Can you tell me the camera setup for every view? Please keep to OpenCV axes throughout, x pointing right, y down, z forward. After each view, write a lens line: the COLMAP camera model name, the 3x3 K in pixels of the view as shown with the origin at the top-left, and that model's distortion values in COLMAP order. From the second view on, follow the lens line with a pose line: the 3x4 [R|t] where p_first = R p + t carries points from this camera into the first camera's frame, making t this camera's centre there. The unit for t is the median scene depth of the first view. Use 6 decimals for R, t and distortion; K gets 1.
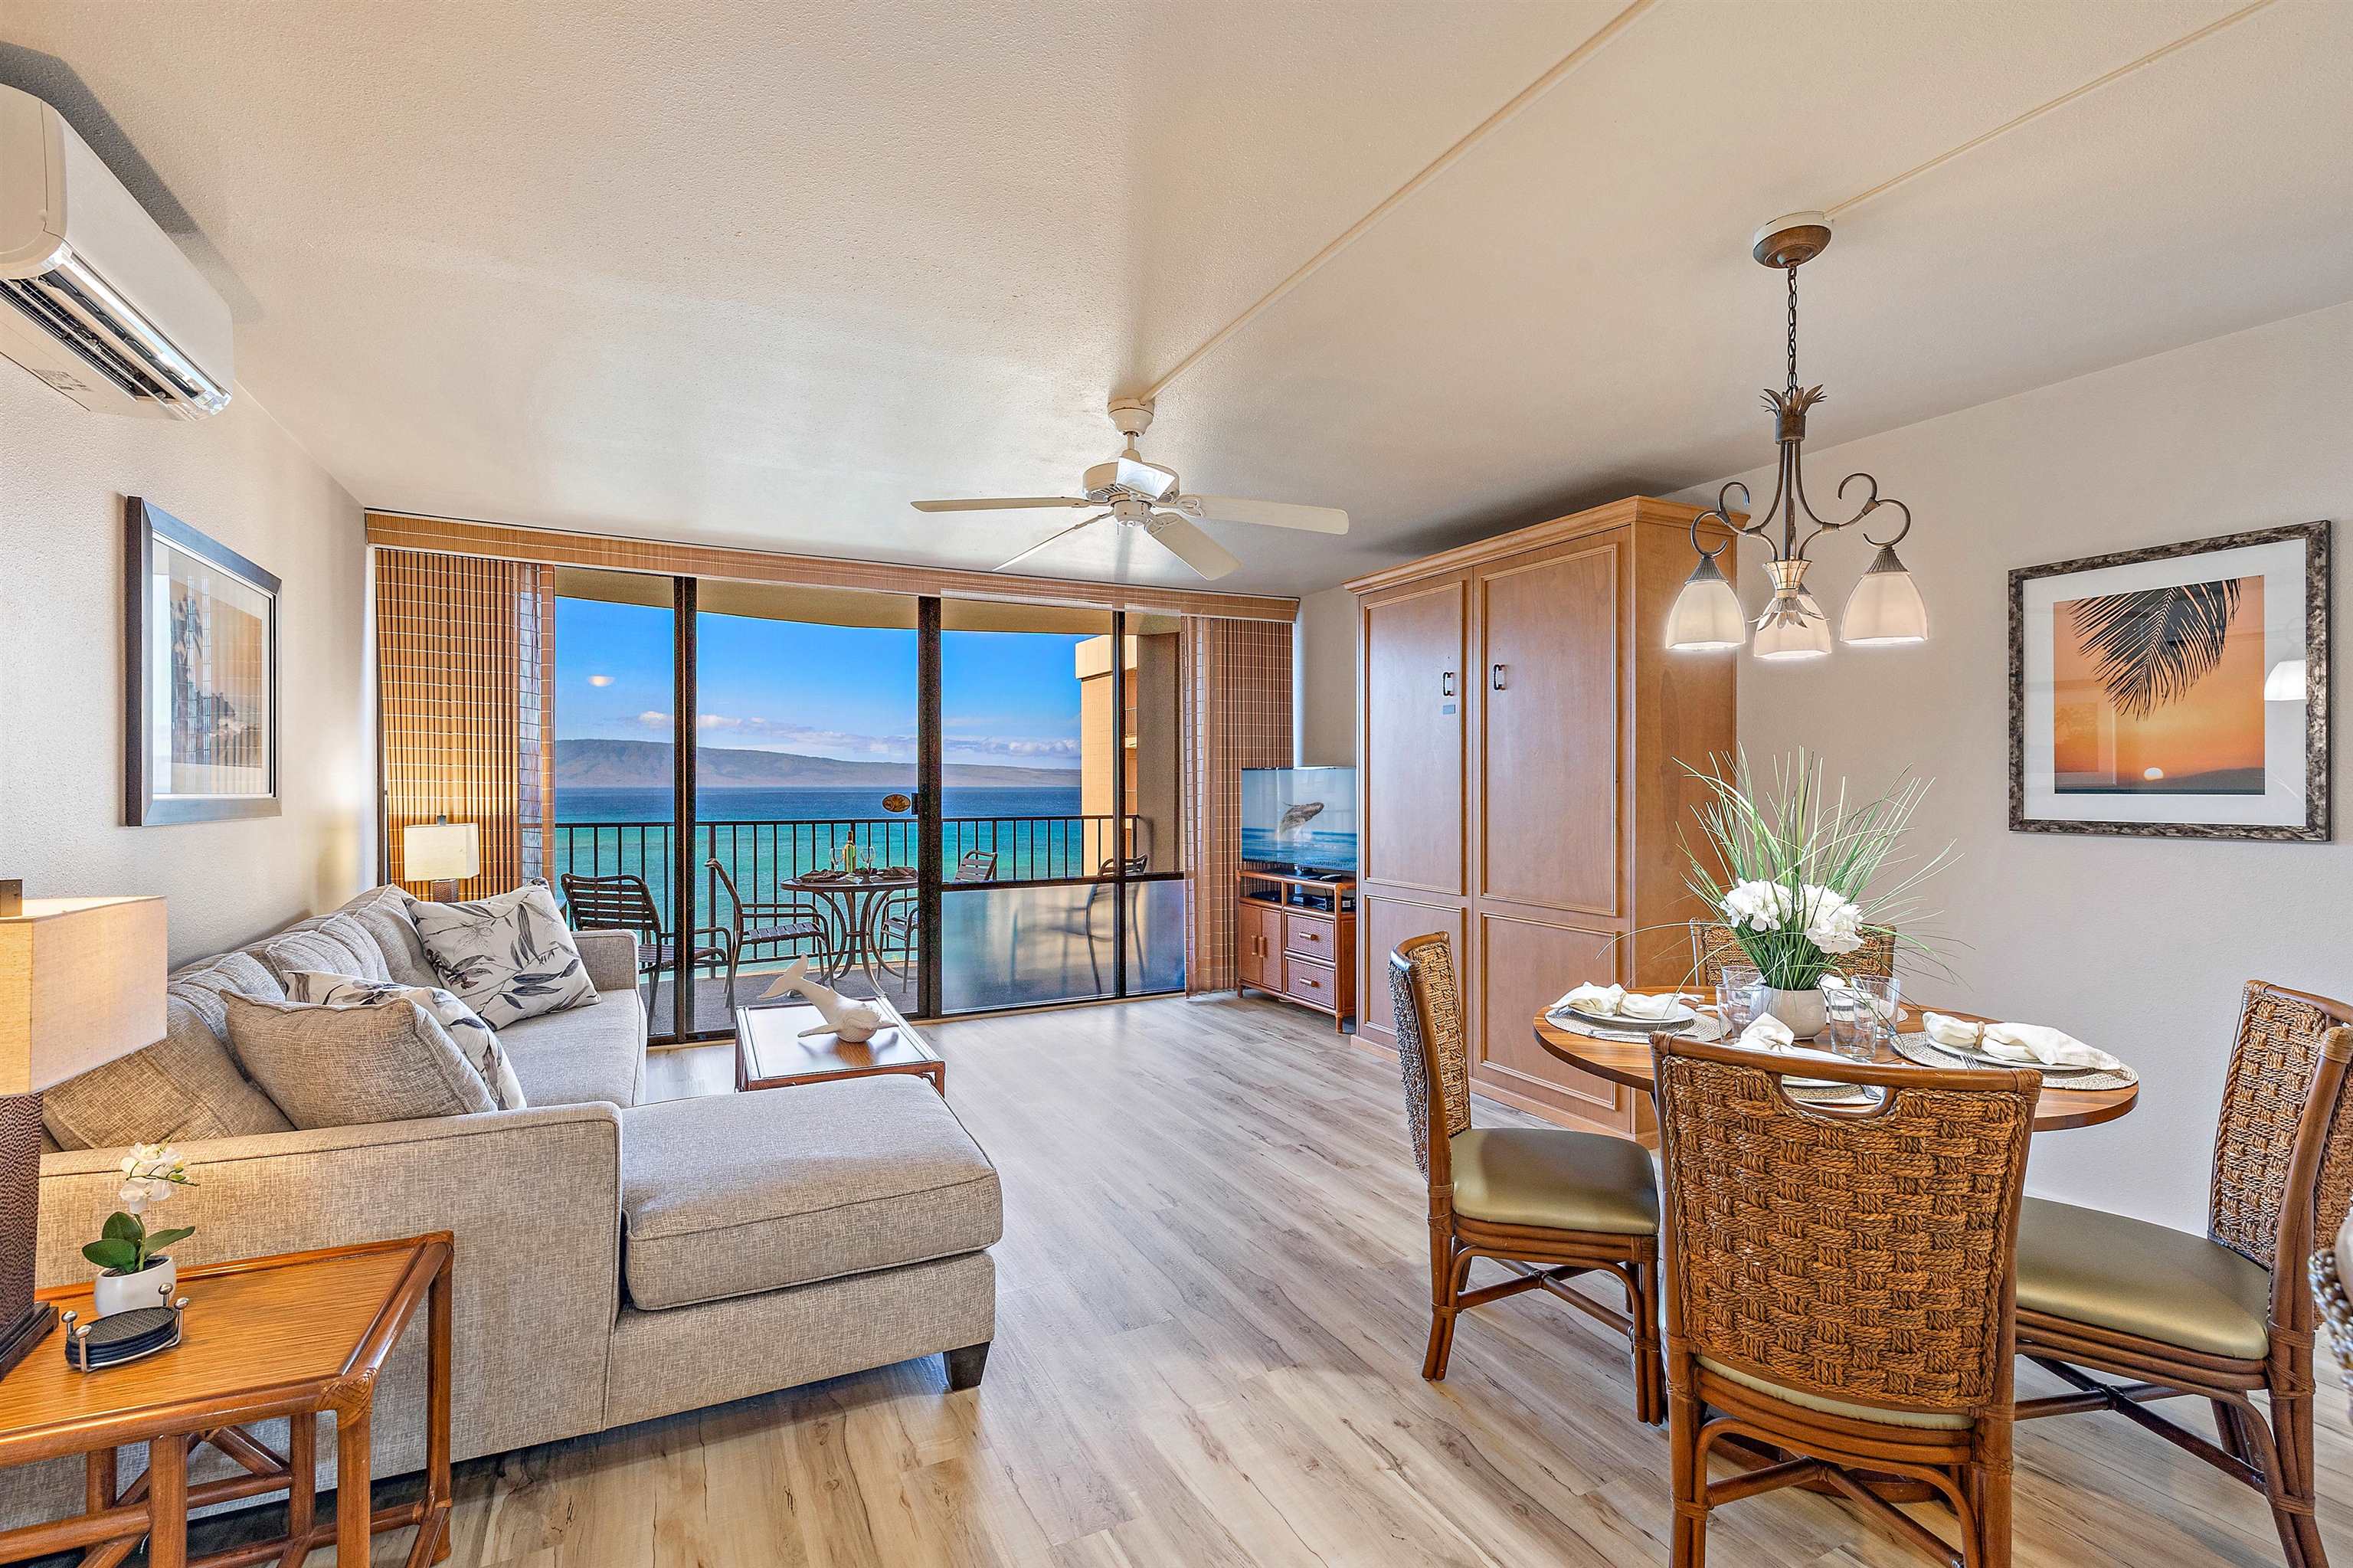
lens RADIAL K [[1053.0, 0, 1200.8], [0, 1053.0, 790.9], [0, 0, 1]] dist [-0.002496, -0.000741]
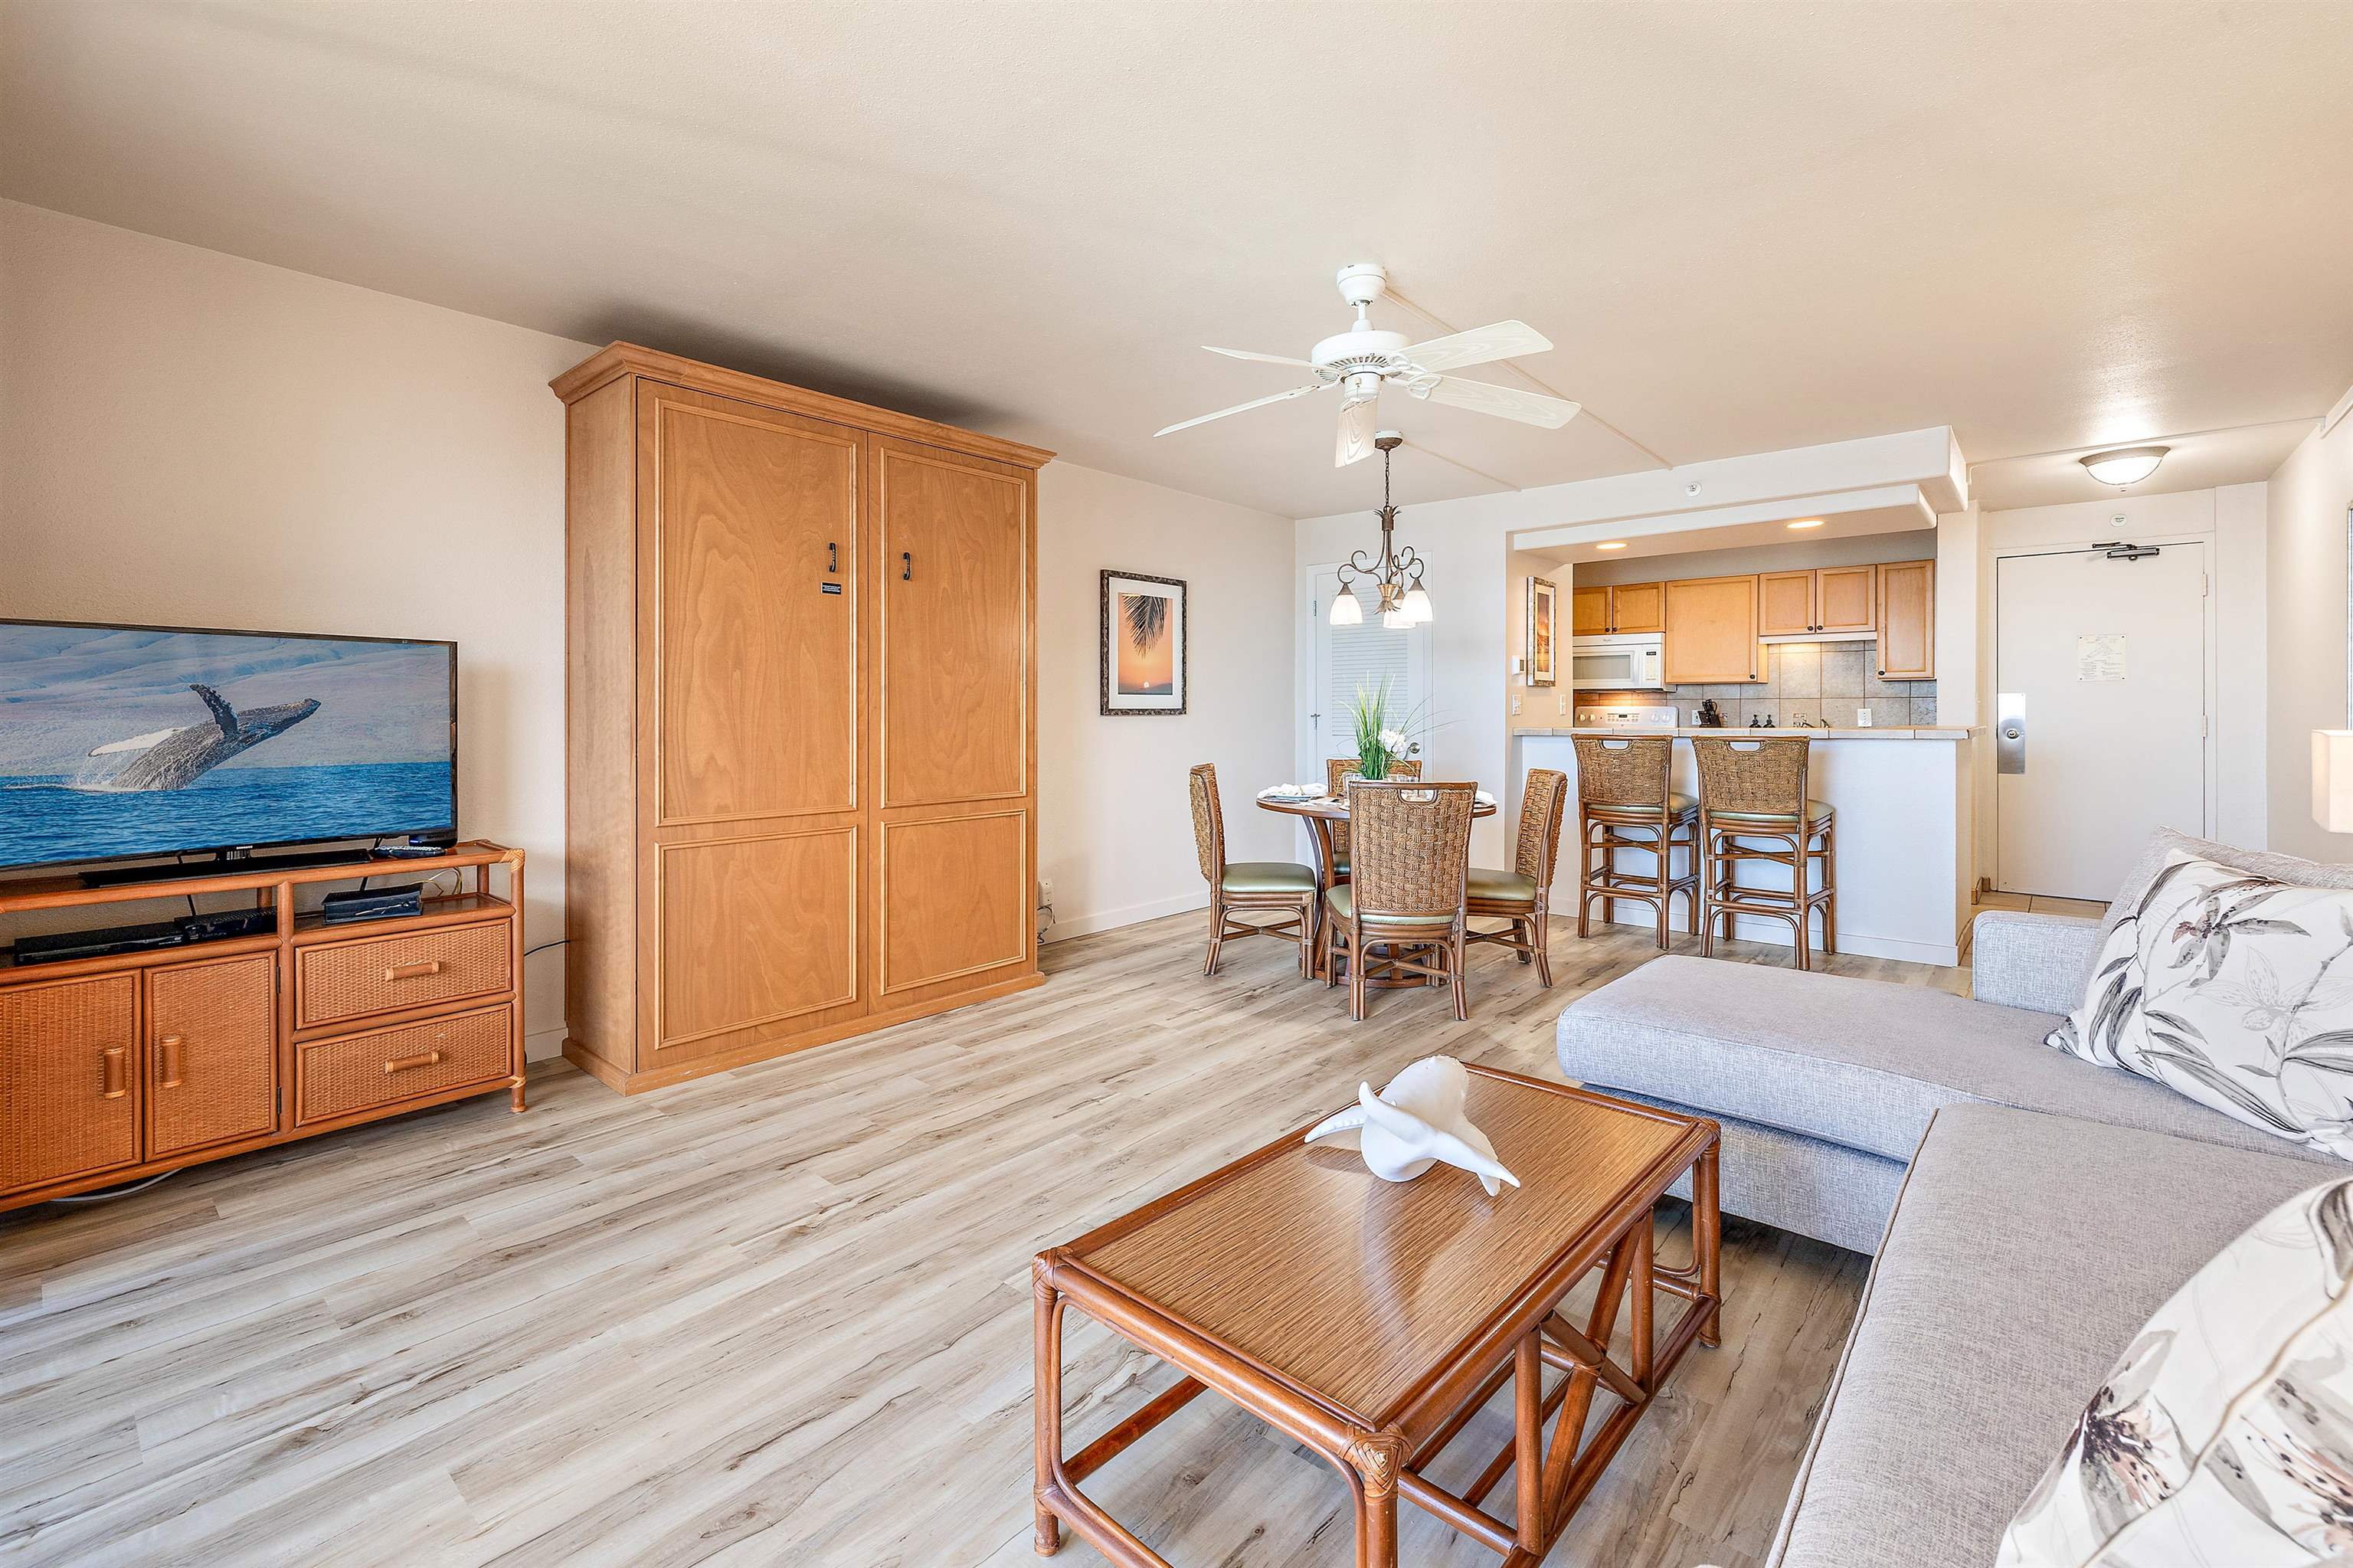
lens RADIAL K [[1015.6, 0, 1169.0], [0, 1015.6, 709.3], [0, 0, 1]] dist [0.000609, -0.000427]
pose [[-0.354133, 0.000746, 0.935195, -0.757206], [0.007603, 0.999969, 0.002081, 0.022119], [-0.935164, 0.007847, -0.354128, 1.305403]]
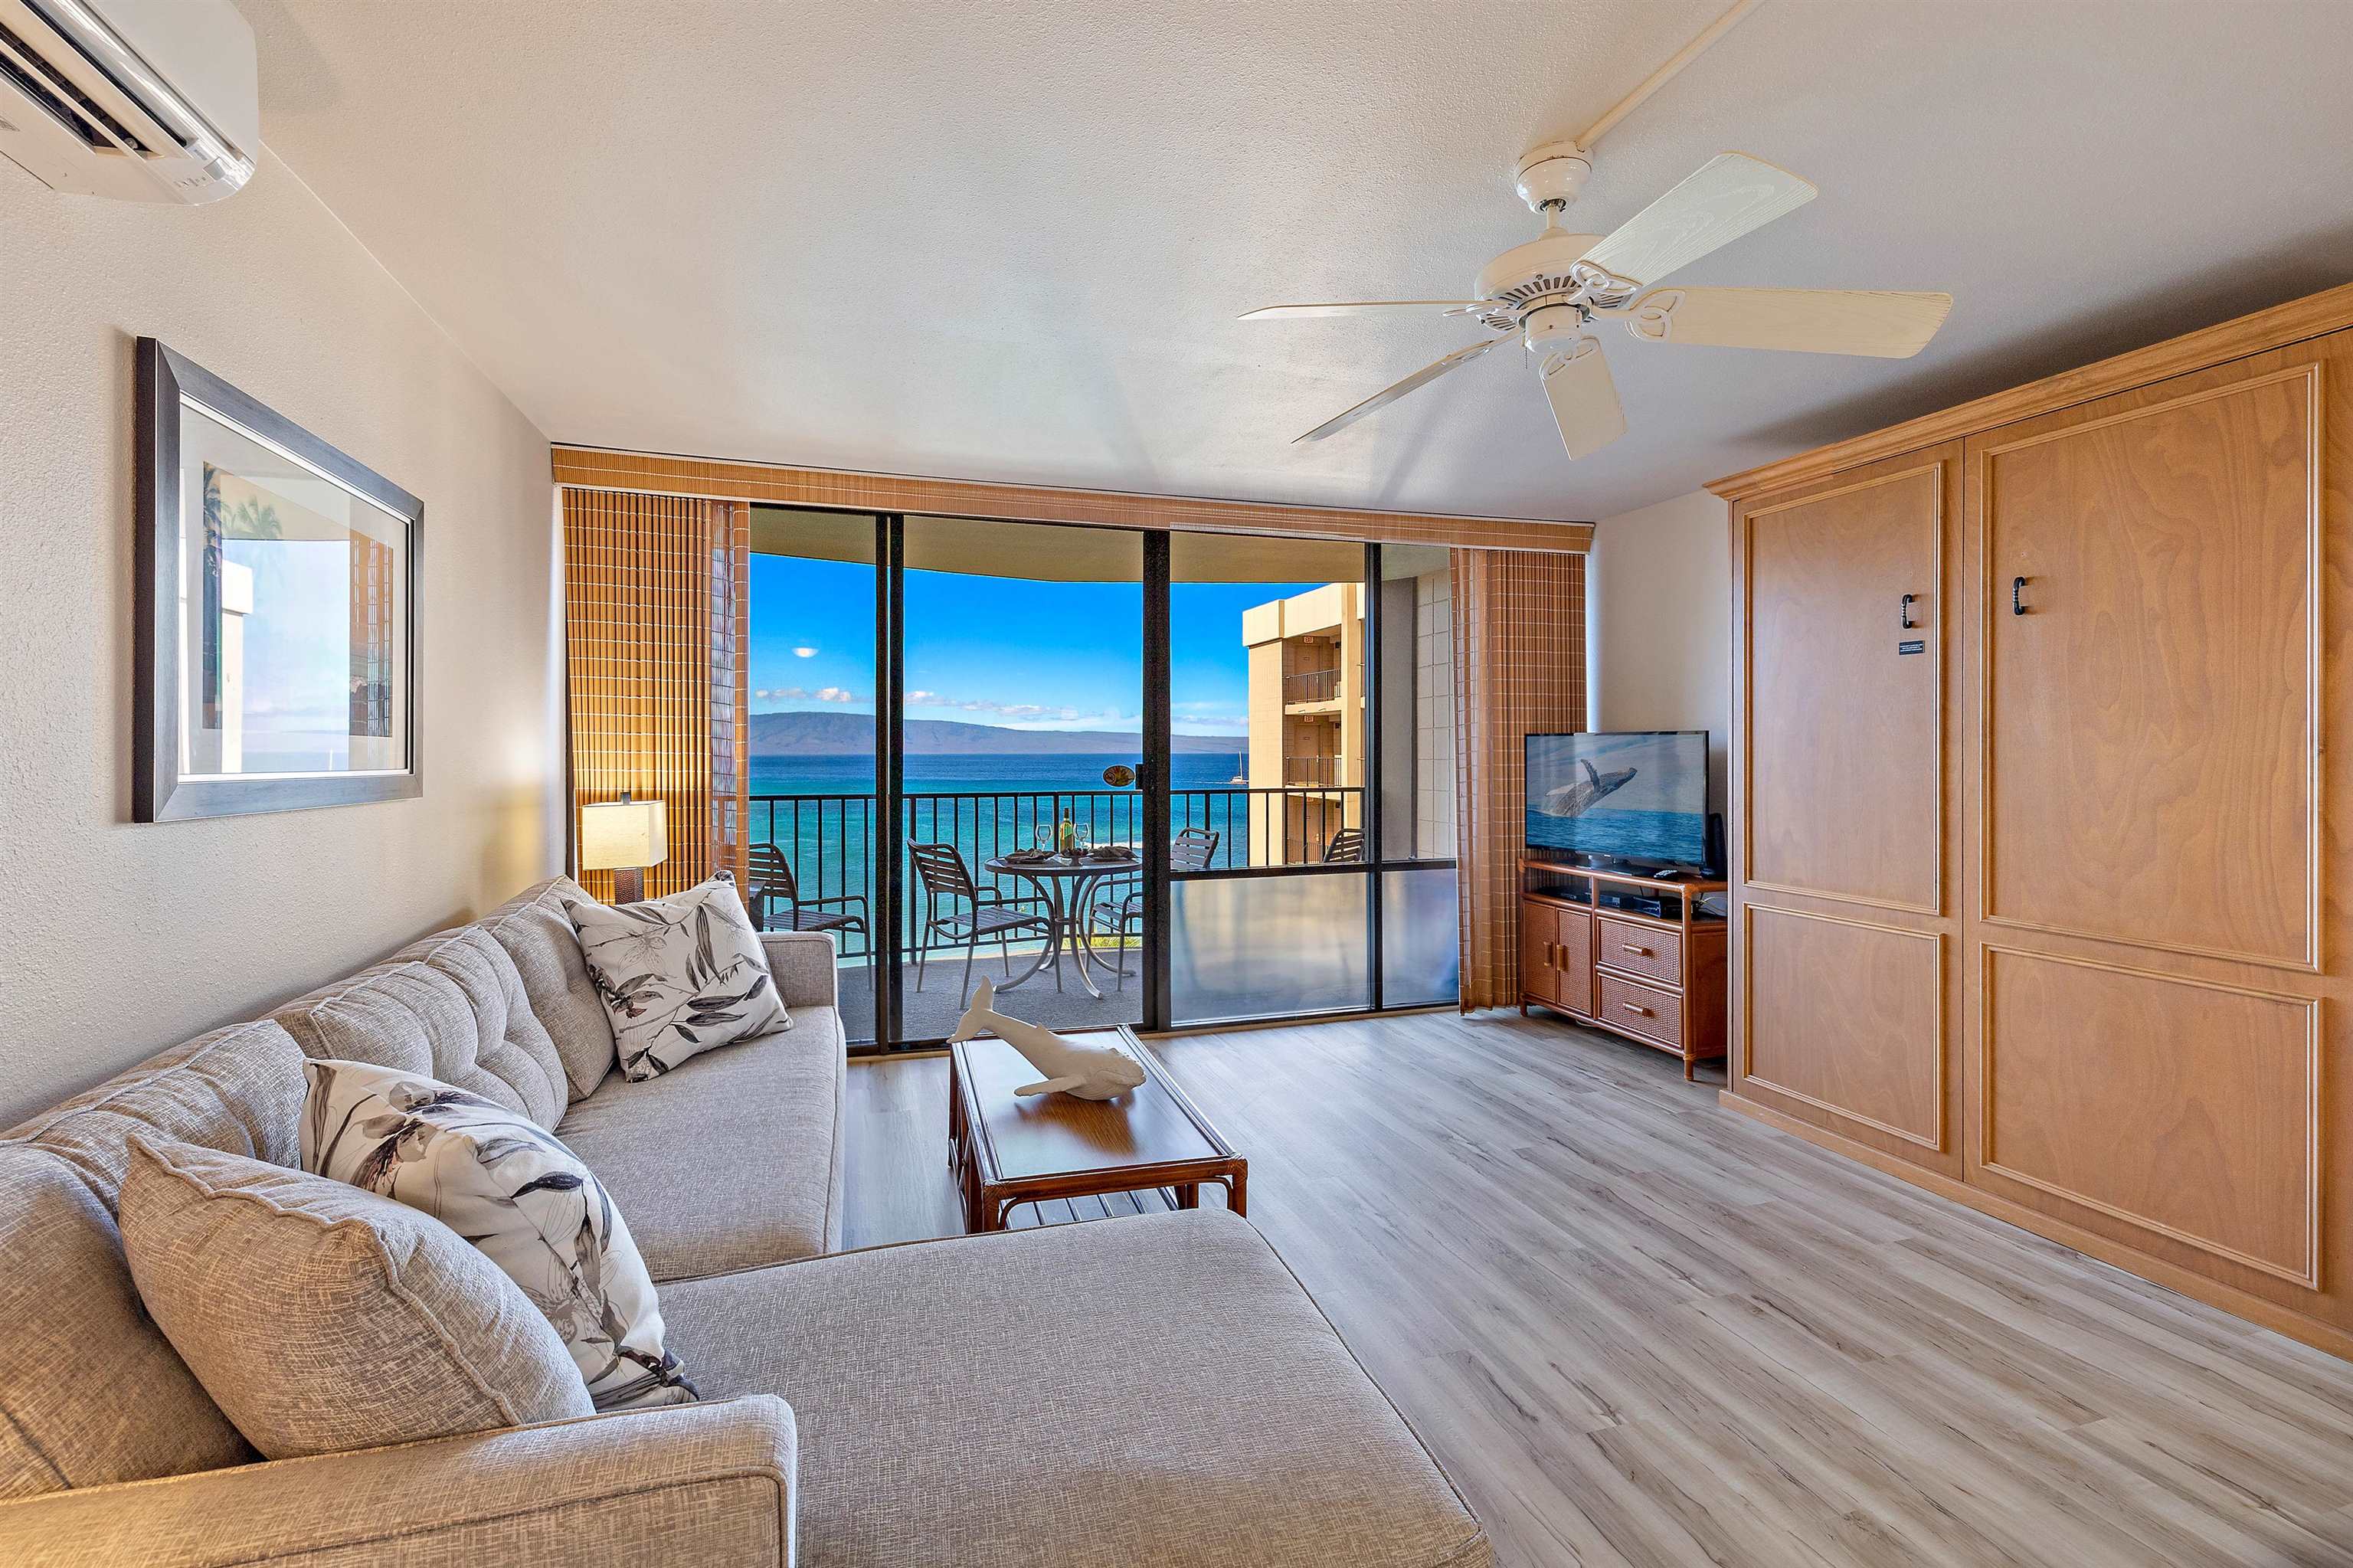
lens RADIAL K [[1015.6, 0, 1165.0], [0, 1015.6, 751.8], [0, 0, 1]] dist [0.000609, -0.000427]
pose [[0.983403, -0.000907, -0.181431, -0.162450], [-0.000226, 0.999981, -0.006224, -0.005203], [0.181434, 0.006161, 0.983384, 0.311187]]
